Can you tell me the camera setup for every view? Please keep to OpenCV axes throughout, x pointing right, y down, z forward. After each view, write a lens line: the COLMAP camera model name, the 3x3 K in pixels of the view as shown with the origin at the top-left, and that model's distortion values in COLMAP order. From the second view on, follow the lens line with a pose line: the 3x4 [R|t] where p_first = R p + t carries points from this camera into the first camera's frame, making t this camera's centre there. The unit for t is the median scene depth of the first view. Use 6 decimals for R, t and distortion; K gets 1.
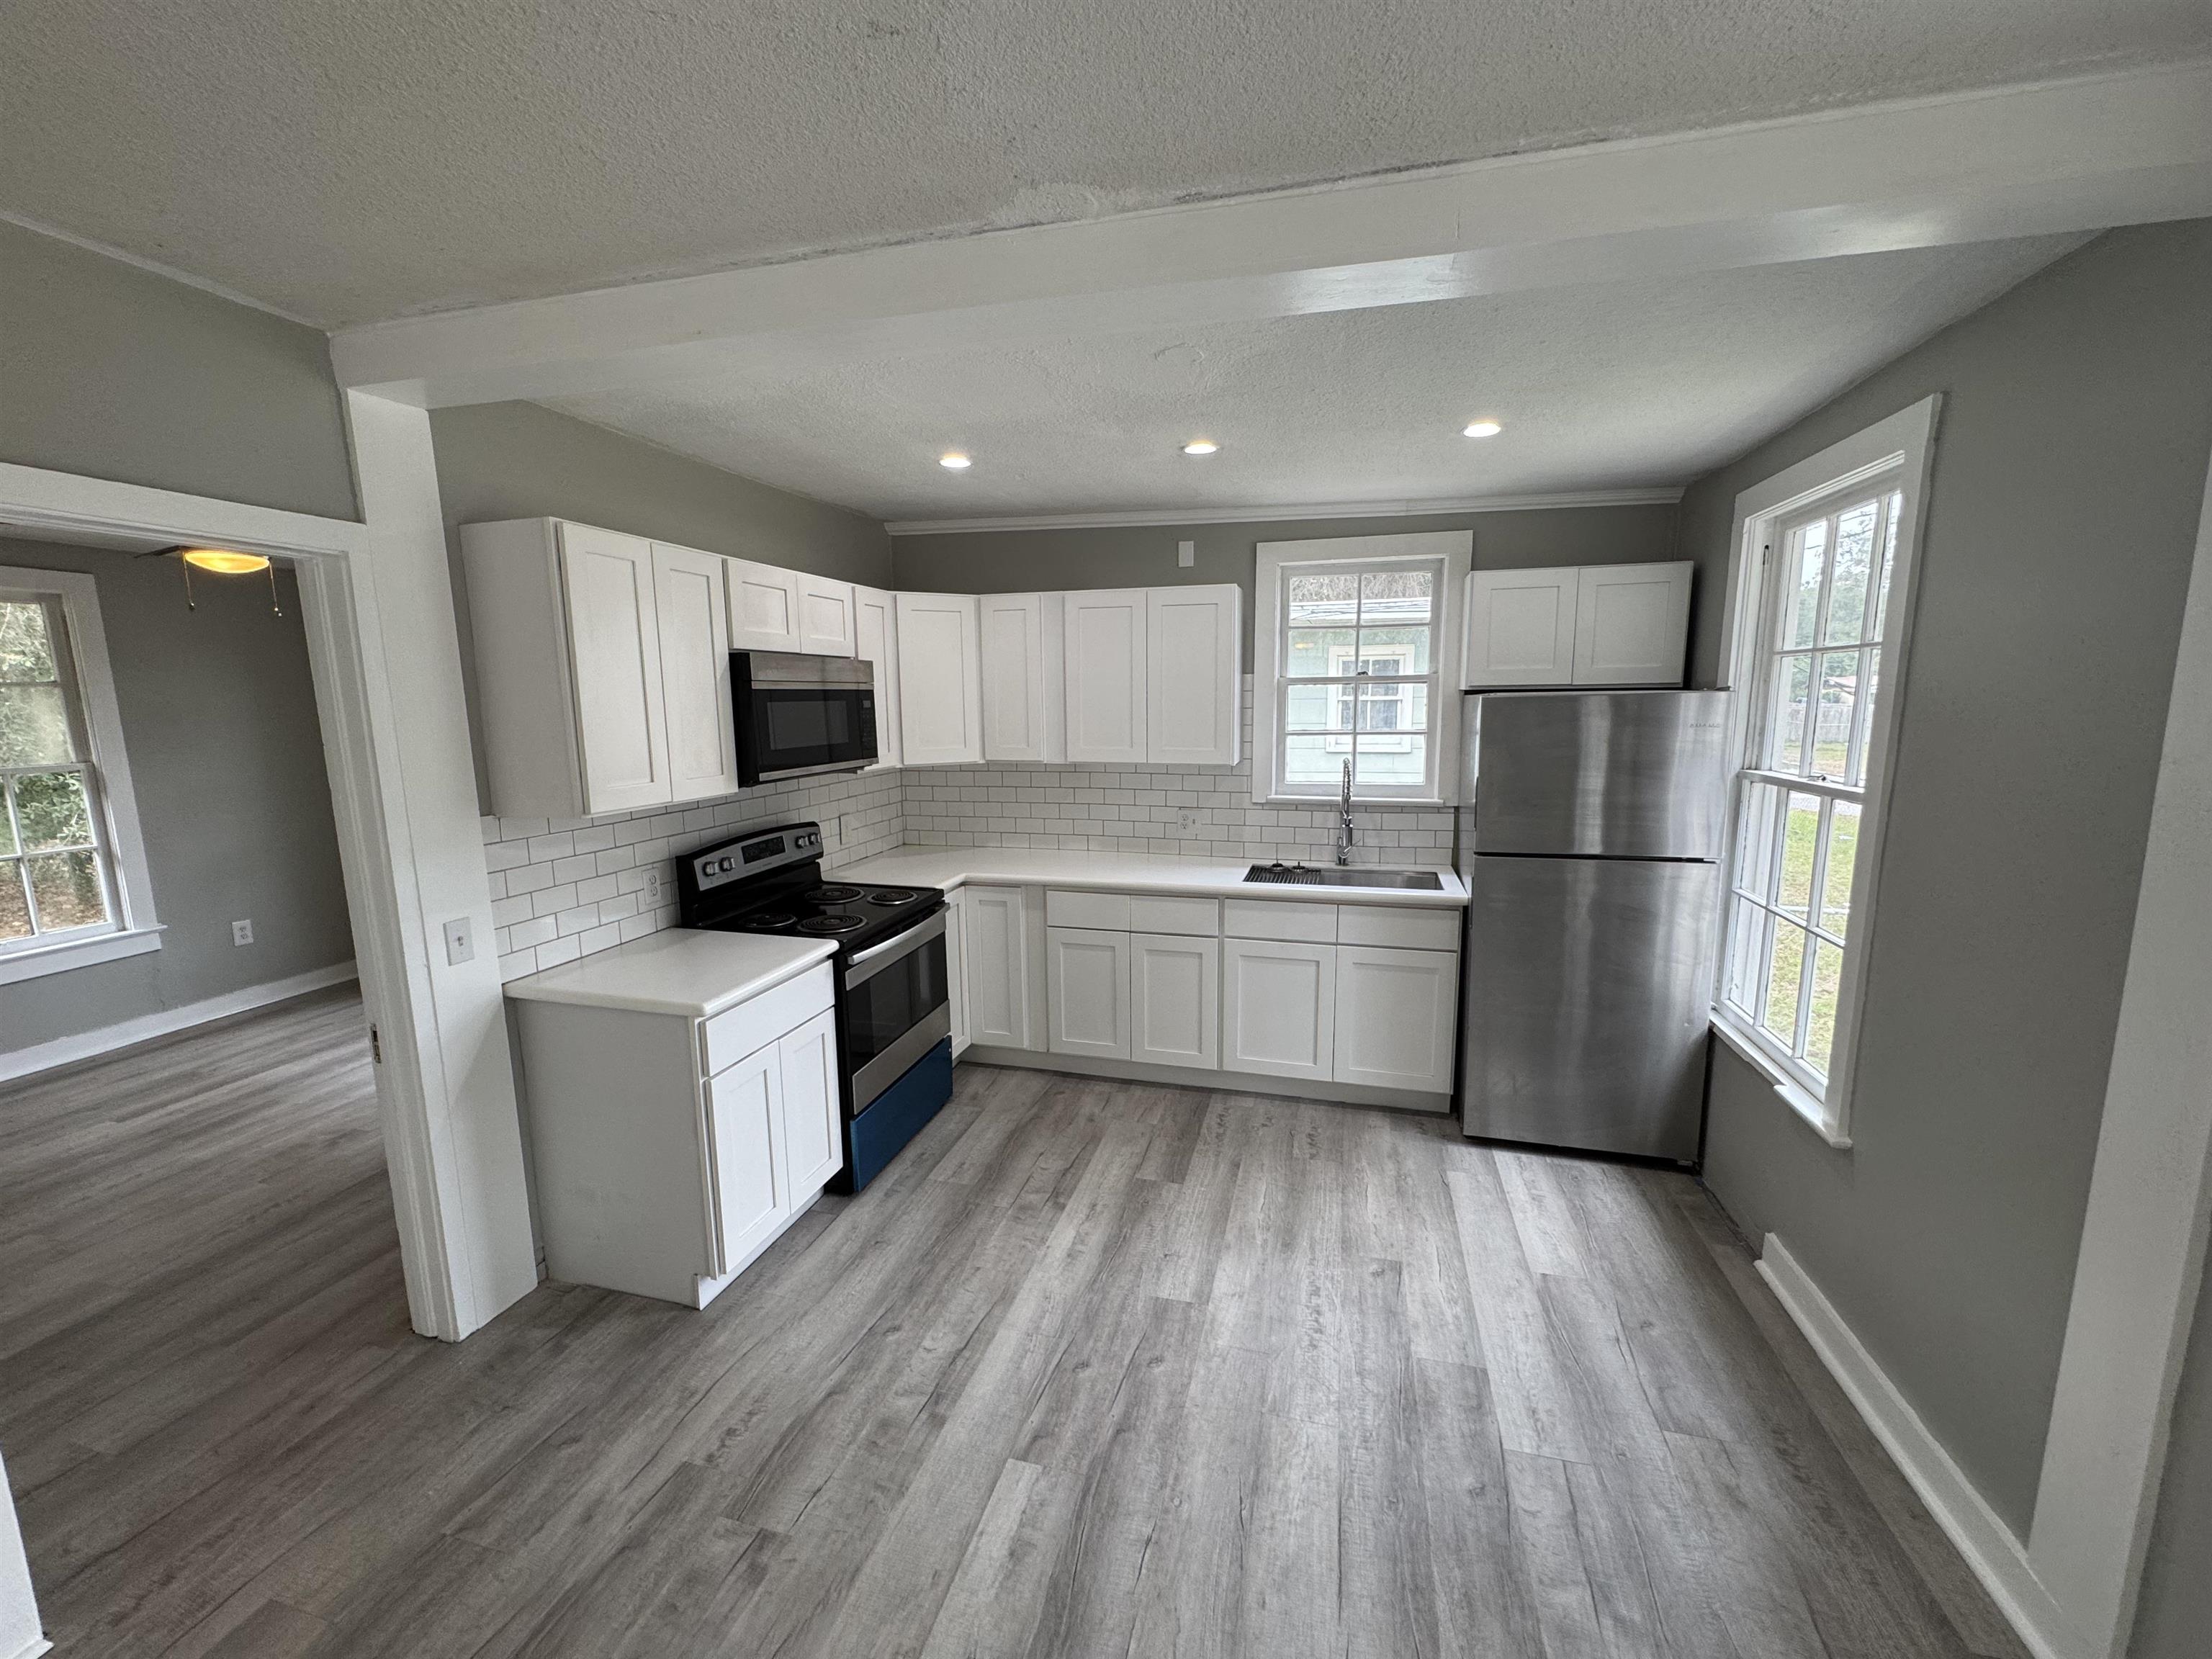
lens RADIAL K [[892.2, 0, 1100.4], [0, 892.2, 831.2], [0, 0, 1]] dist [-0.006477, 0.001567]
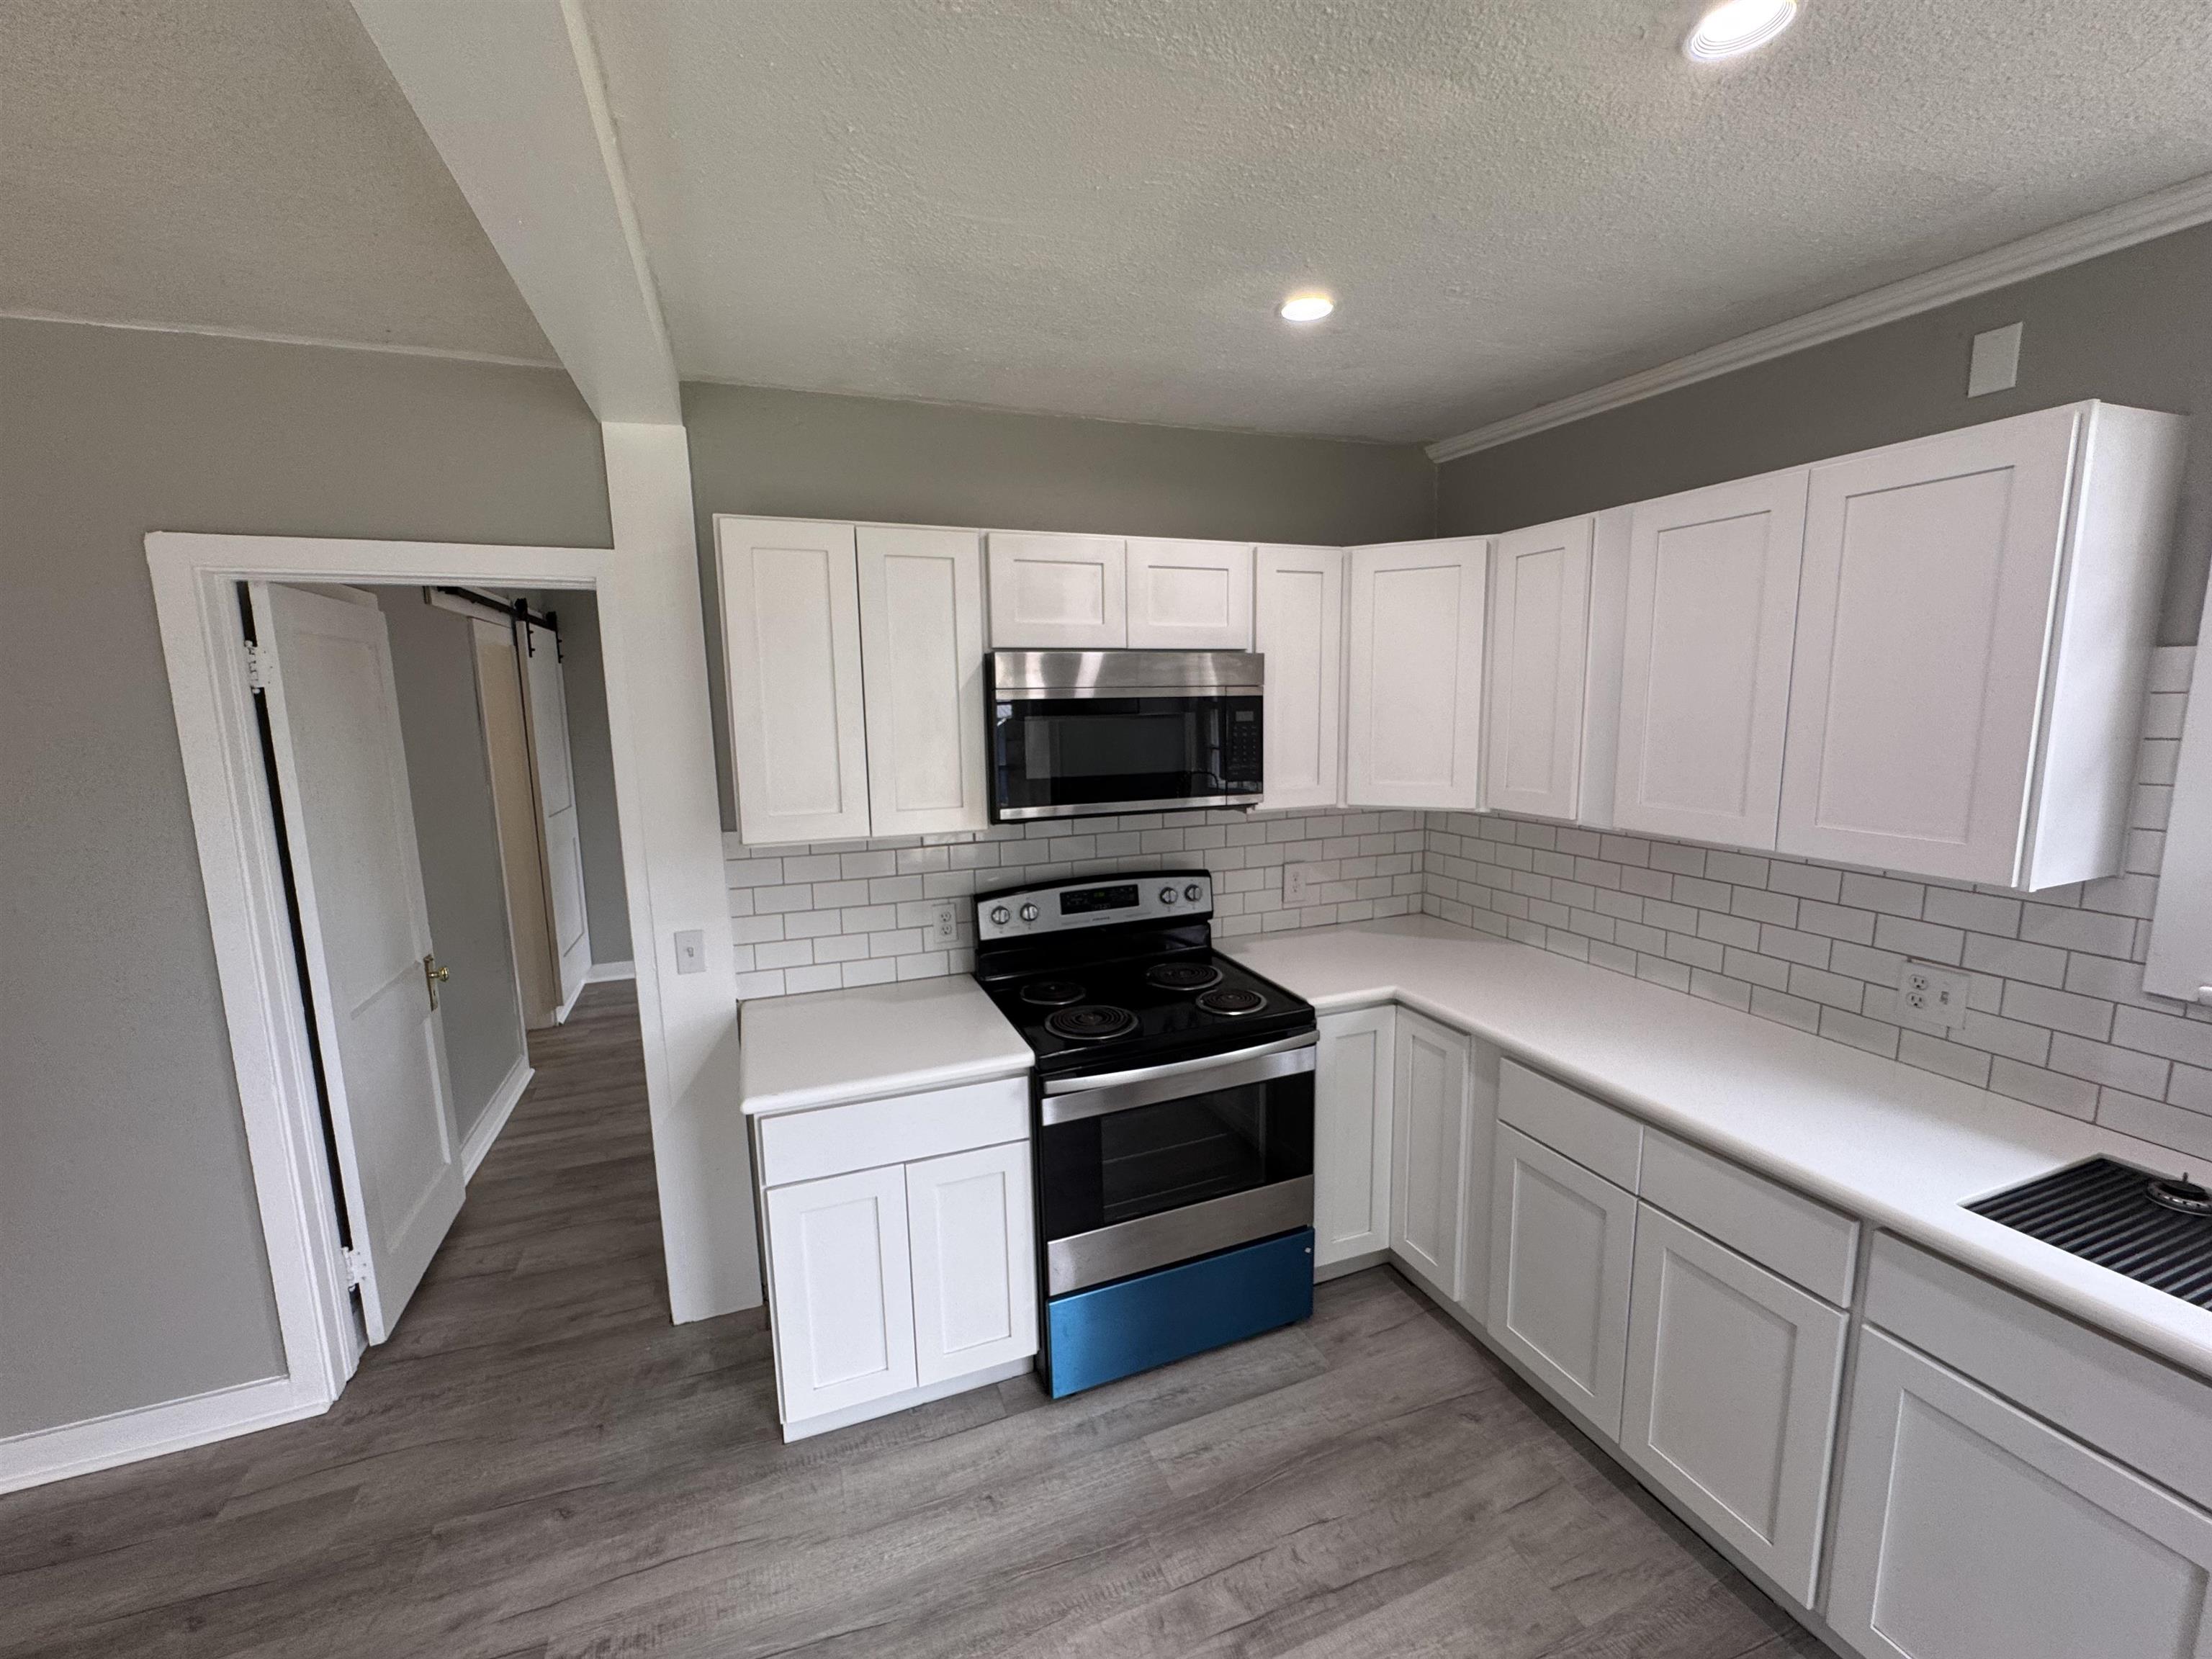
lens RADIAL K [[892.2, 0, 1096.7], [0, 892.2, 829.5], [0, 0, 1]] dist [-0.006477, 0.001567]
pose [[0.594596, 0.118739, -0.795209, 0.249826], [-0.111083, 0.991682, 0.065017, -0.095188], [0.796314, 0.049675, 0.602840, 0.535826]]
